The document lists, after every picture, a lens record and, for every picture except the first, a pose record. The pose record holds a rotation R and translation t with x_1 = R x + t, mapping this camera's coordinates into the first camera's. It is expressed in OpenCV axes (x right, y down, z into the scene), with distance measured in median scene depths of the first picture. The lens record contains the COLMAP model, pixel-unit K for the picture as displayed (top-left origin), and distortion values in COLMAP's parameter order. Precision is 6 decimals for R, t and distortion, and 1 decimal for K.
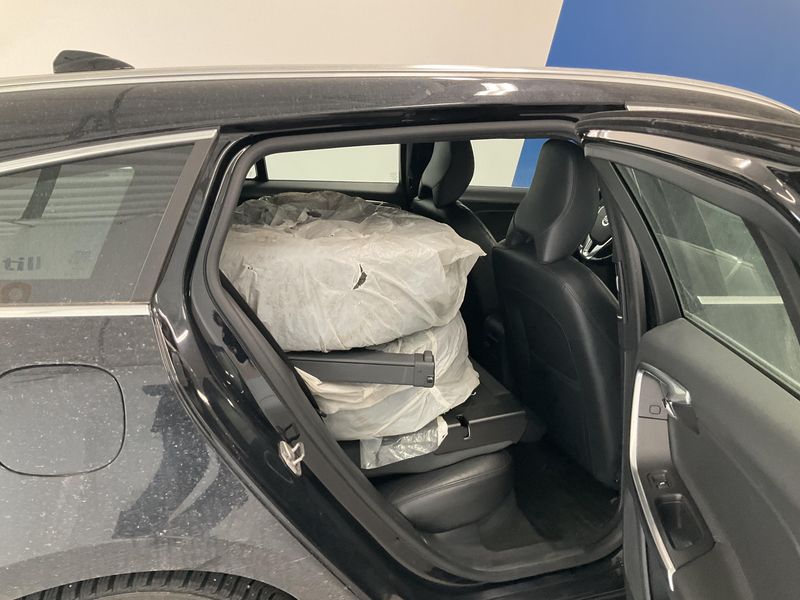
lens RADIAL K [[659.3, 0, 400.0], [0, 659.3, 300.0], [0, 0, 1]] dist [-0.003002, -0.012179]
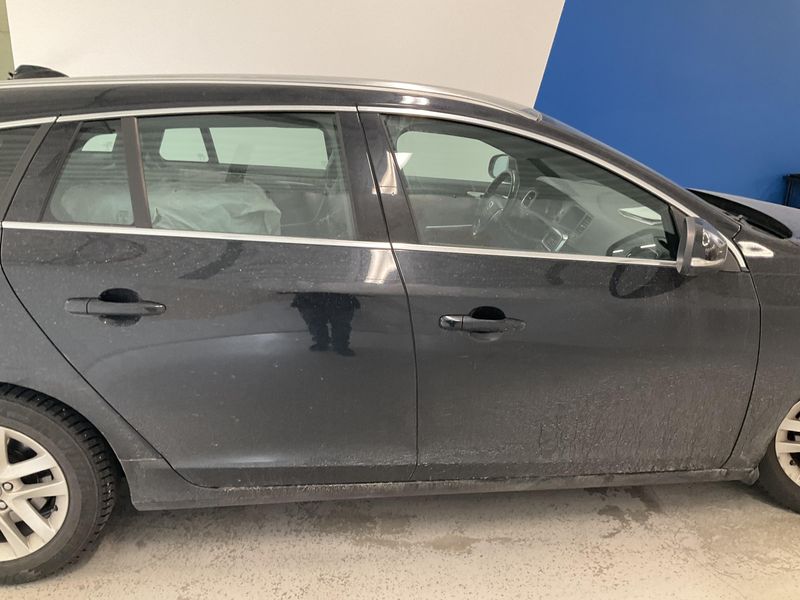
lens RADIAL K [[660.9, 0, 400.0], [0, 660.9, 300.0], [0, 0, 1]] dist [0.044388, -0.077393]
pose [[0.980290, 0.060283, -0.188143, 0.859004], [-0.060800, 0.998145, 0.003028, 0.127242], [0.187977, 0.008470, 0.982137, -0.416914]]
